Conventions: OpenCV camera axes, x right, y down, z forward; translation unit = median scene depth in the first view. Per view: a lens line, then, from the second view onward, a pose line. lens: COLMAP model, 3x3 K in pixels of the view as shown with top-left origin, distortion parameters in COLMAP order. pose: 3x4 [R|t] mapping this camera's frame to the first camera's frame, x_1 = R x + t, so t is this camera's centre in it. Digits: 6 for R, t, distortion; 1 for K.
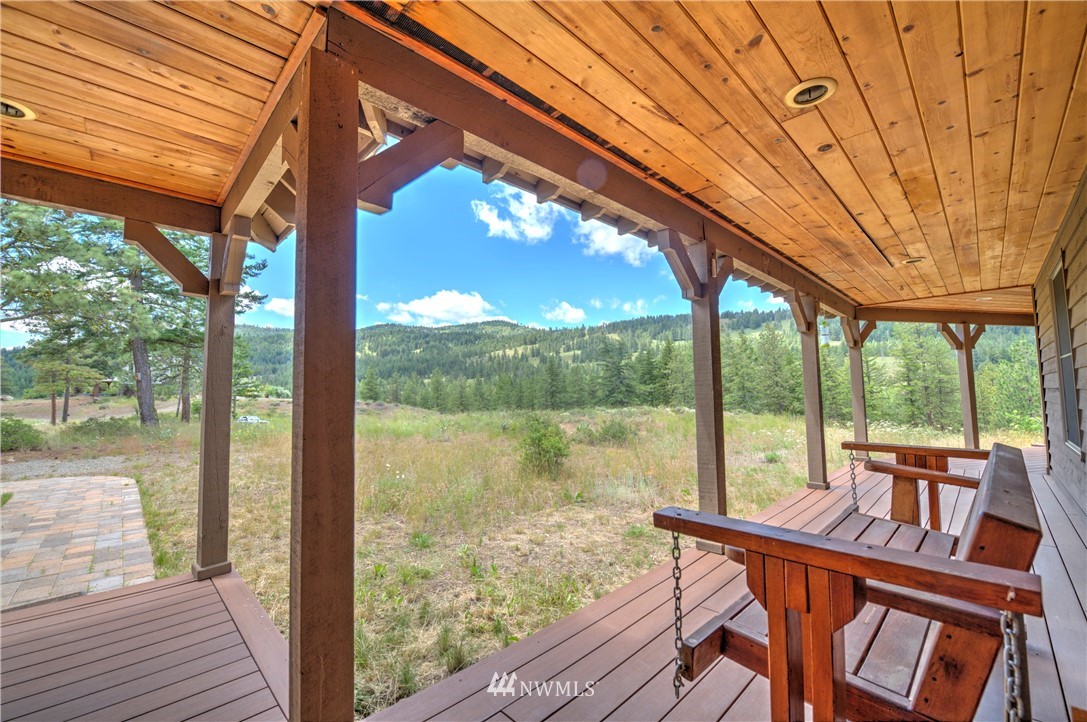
lens RADIAL K [[438.4, 0, 546.8], [0, 438.4, 362.6], [0, 0, 1]] dist [-0.013507, -0.000721]
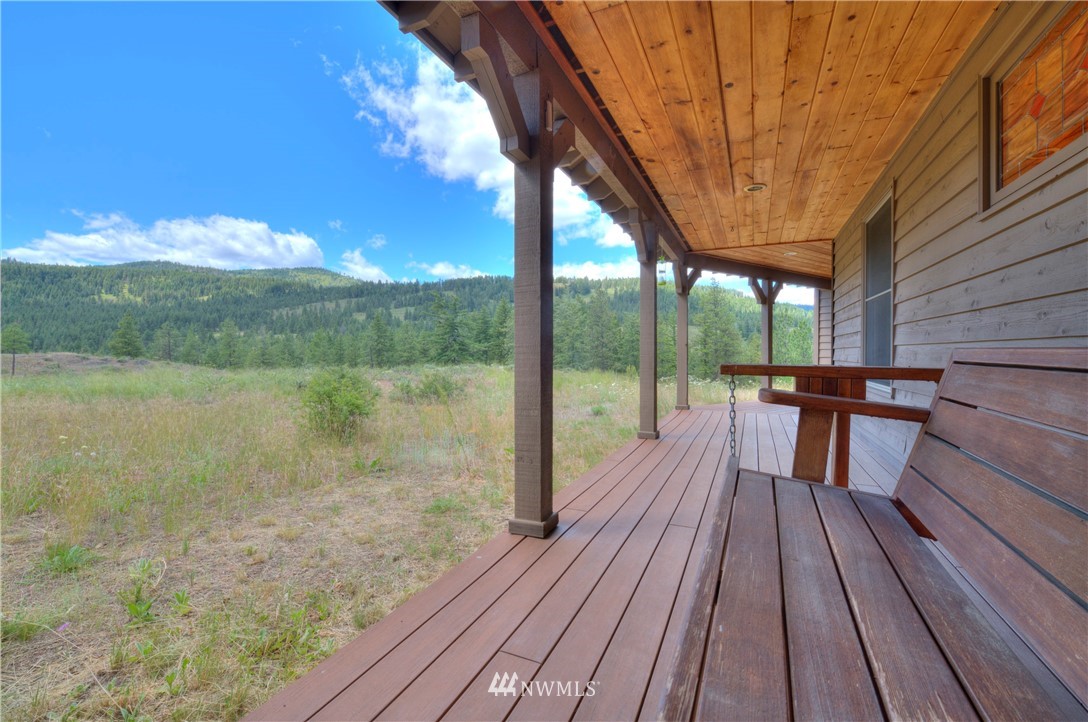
lens RADIAL K [[452.1, 0, 546.9], [0, 452.1, 357.8], [0, 0, 1]] dist [-0.000630, -0.008178]
pose [[0.933783, 0.011037, 0.357671, 0.080139], [-0.039435, 0.996610, 0.072201, 0.056800], [-0.355661, -0.081525, 0.931052, 0.194325]]
